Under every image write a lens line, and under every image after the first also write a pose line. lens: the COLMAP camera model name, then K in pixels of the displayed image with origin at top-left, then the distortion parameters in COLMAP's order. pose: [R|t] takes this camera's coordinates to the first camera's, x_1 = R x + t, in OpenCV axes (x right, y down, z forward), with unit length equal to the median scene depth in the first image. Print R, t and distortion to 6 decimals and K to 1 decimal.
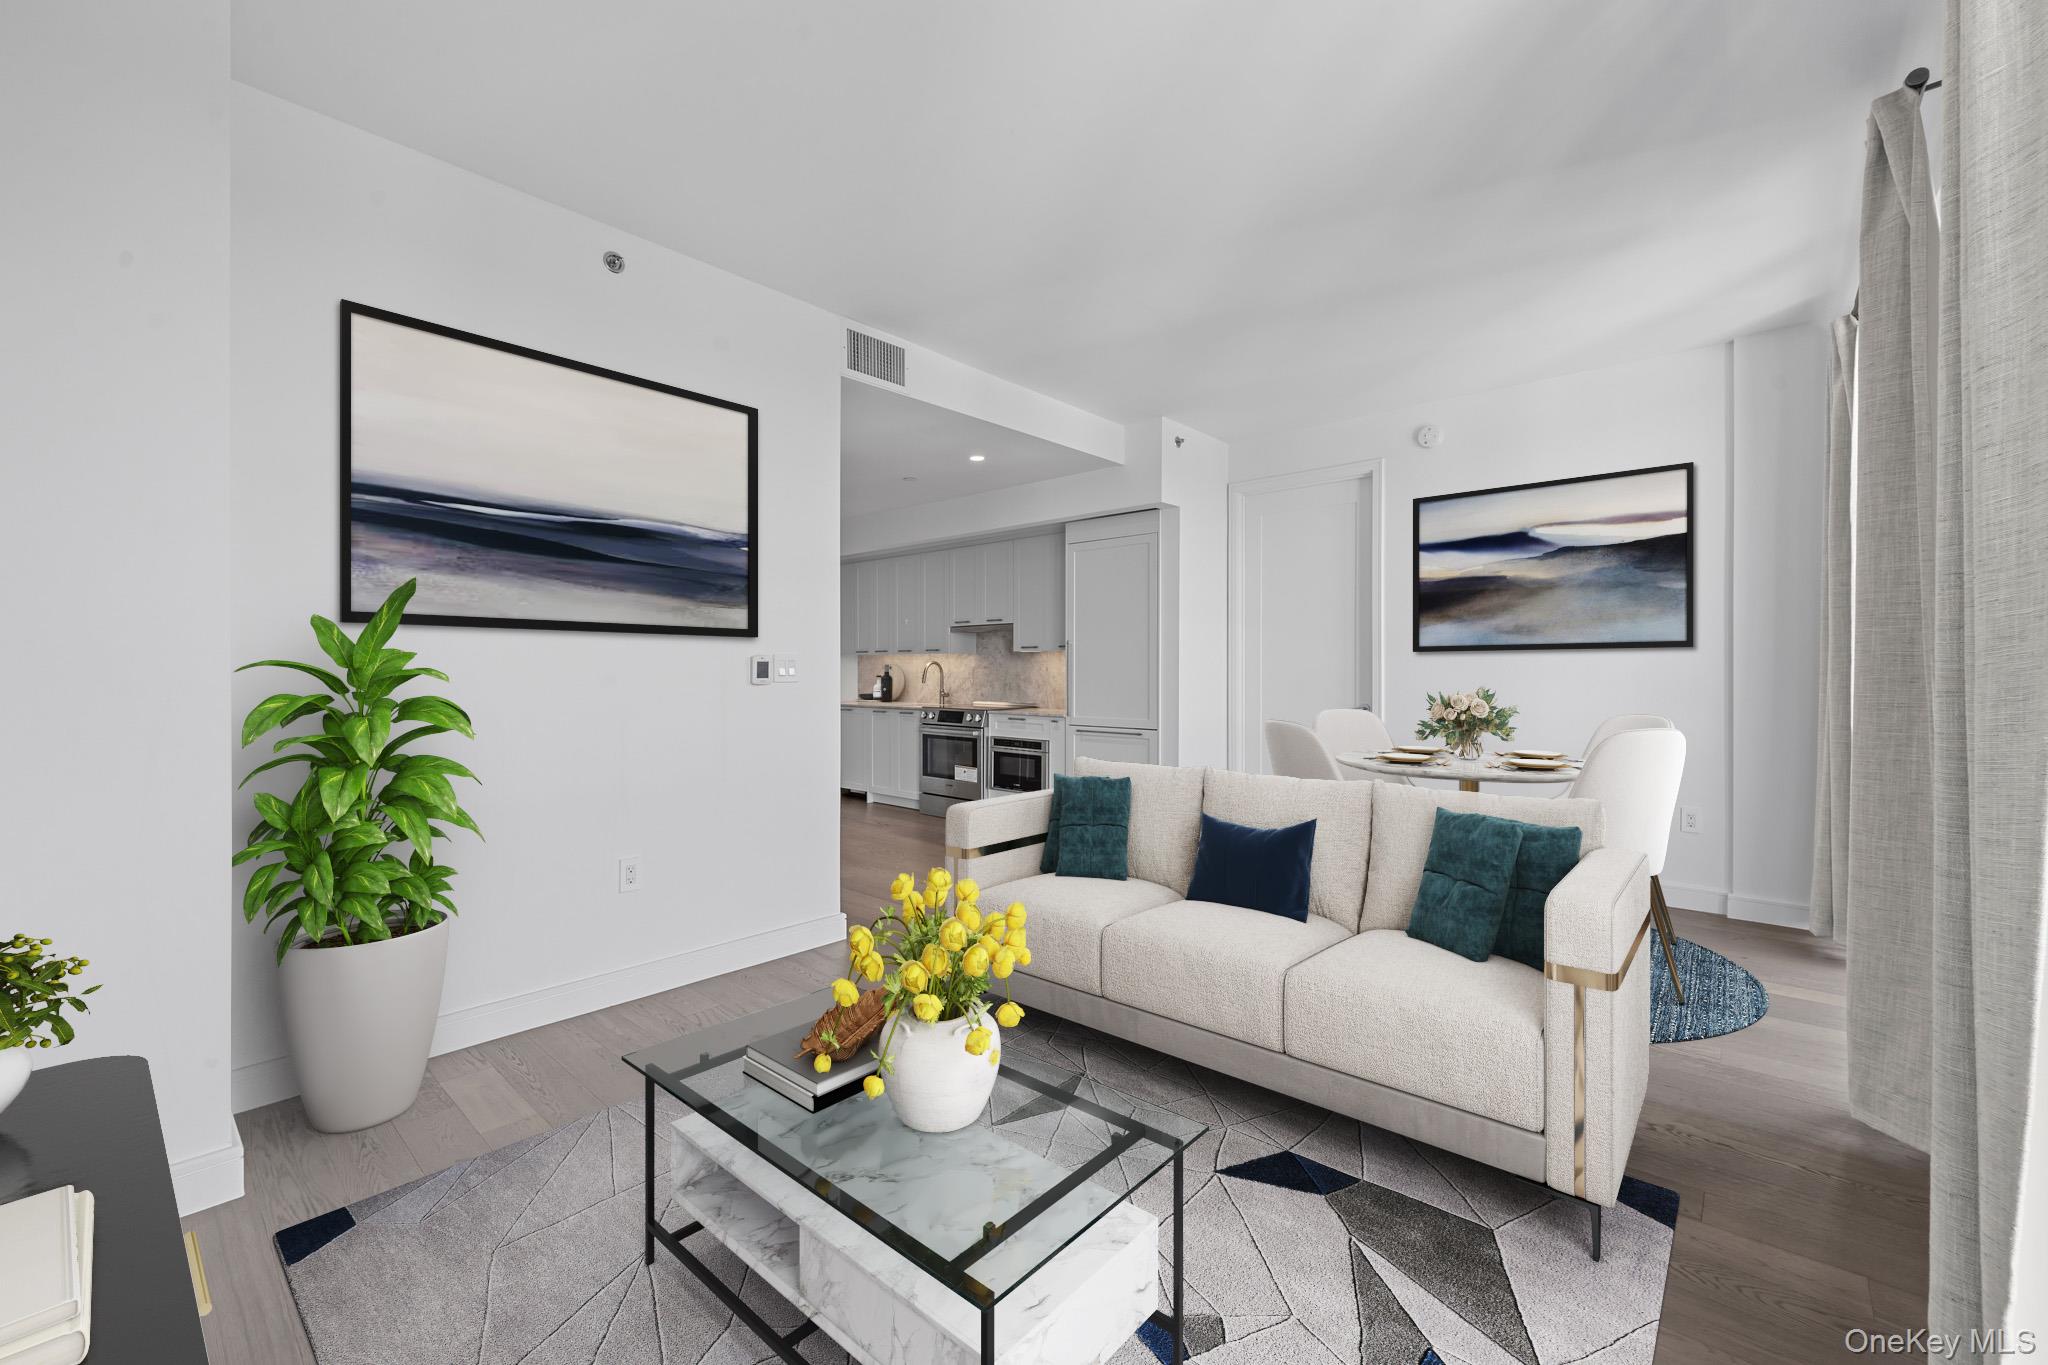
lens RADIAL K [[827.1, 0, 1024.0], [0, 827.1, 682.5], [0, 0, 1]] dist [-0.001261, 0.000031]
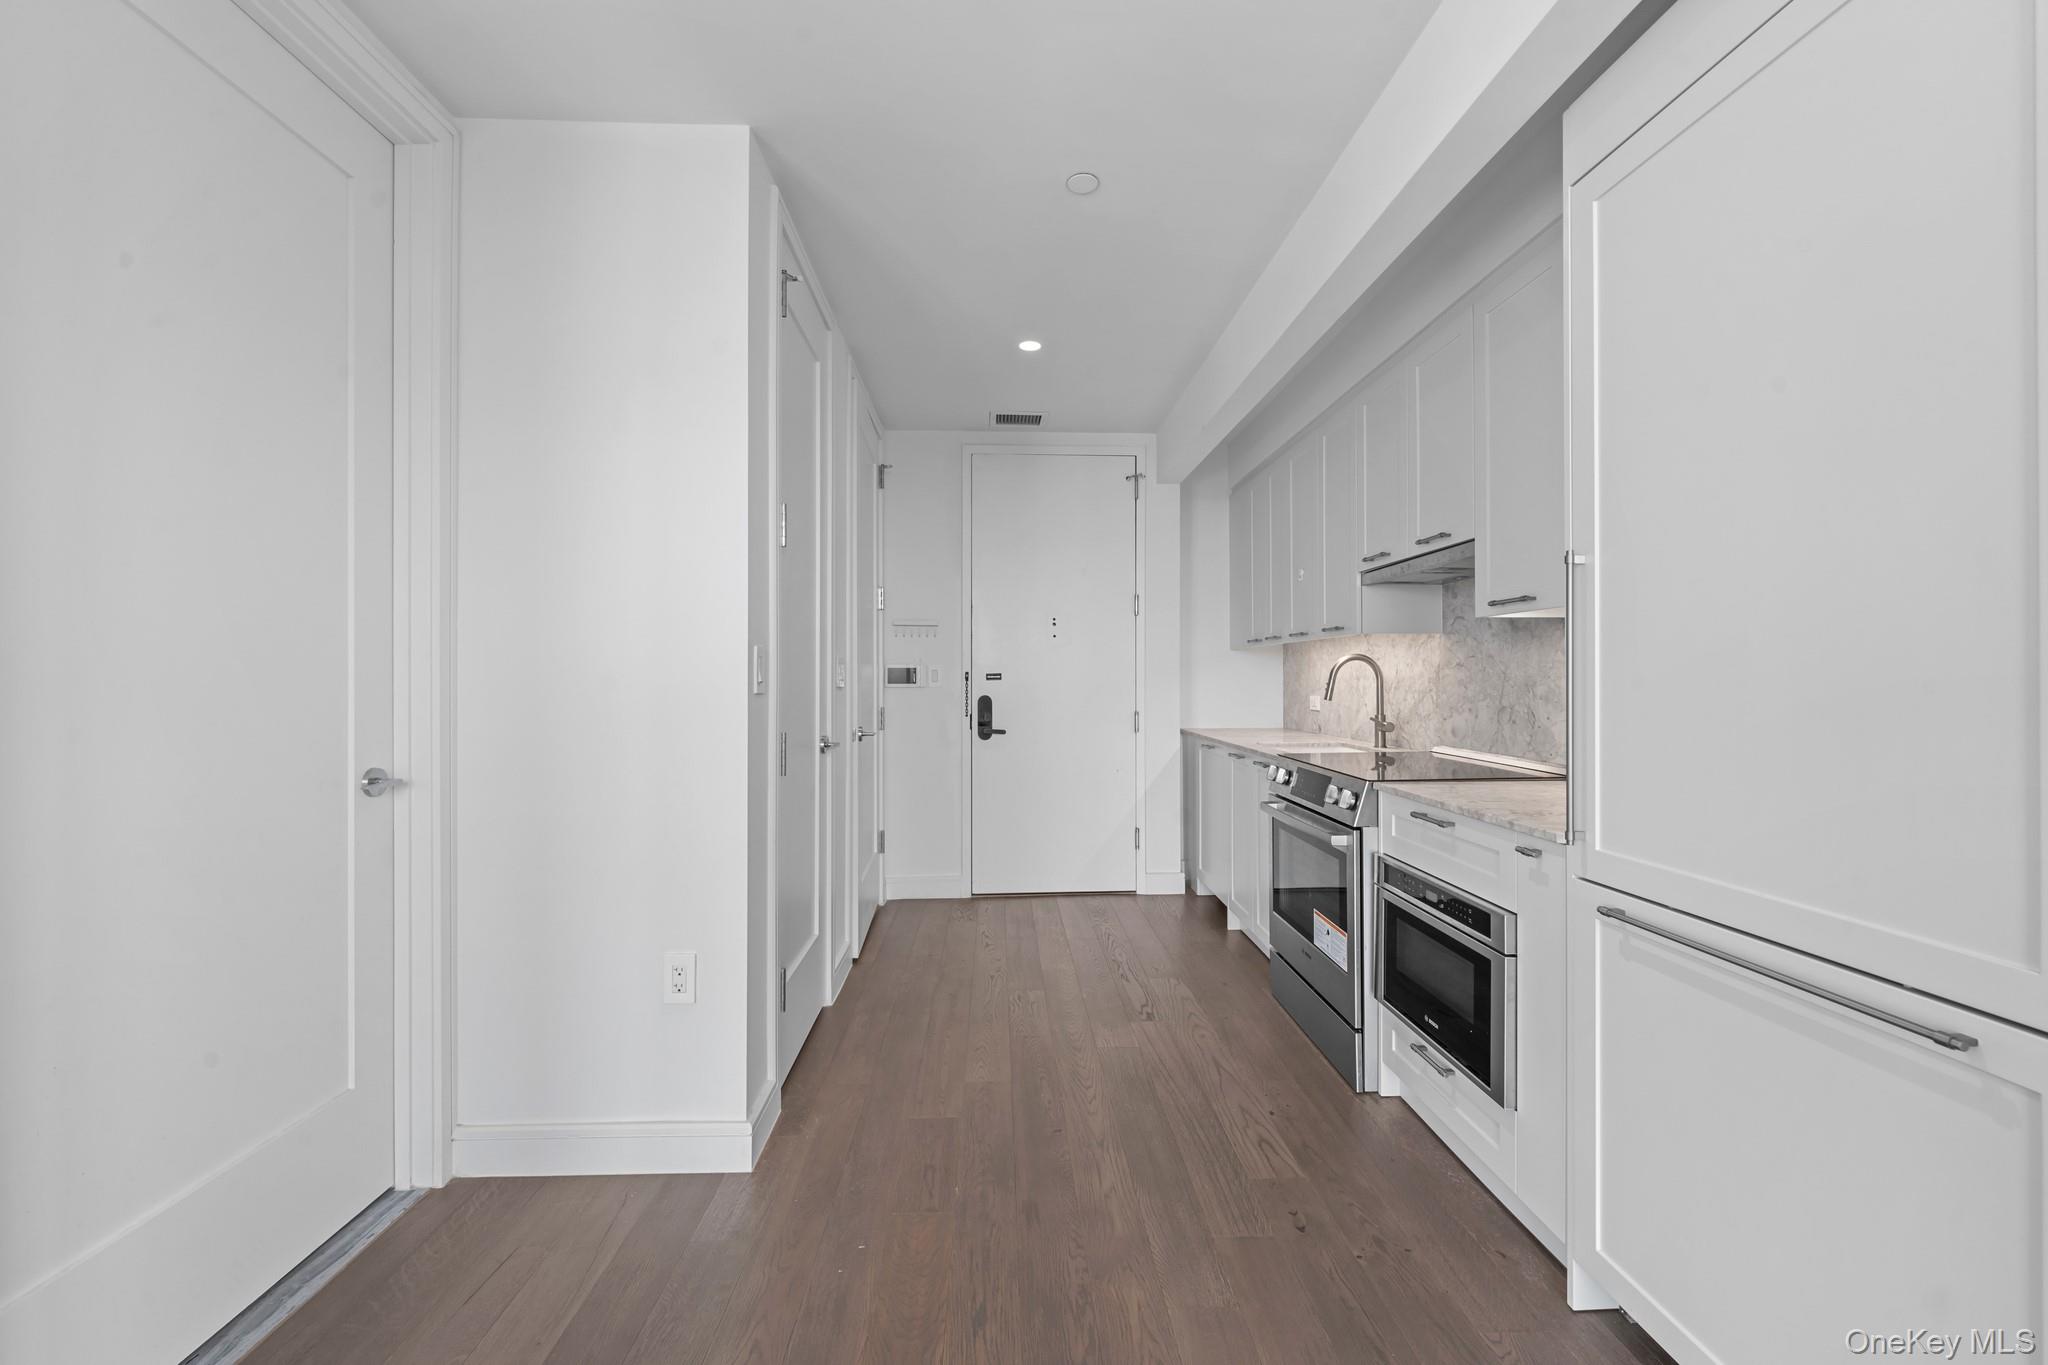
lens RADIAL K [[827.1, 0, 1024.0], [0, 827.1, 682.5], [0, 0, 1]] dist [-0.001261, 0.000031]
pose [[0.698068, 0.001804, -0.716029, 0.120773], [-0.007251, 0.999963, -0.004550, -0.007905], [0.715995, 0.008368, 0.698055, 0.704143]]
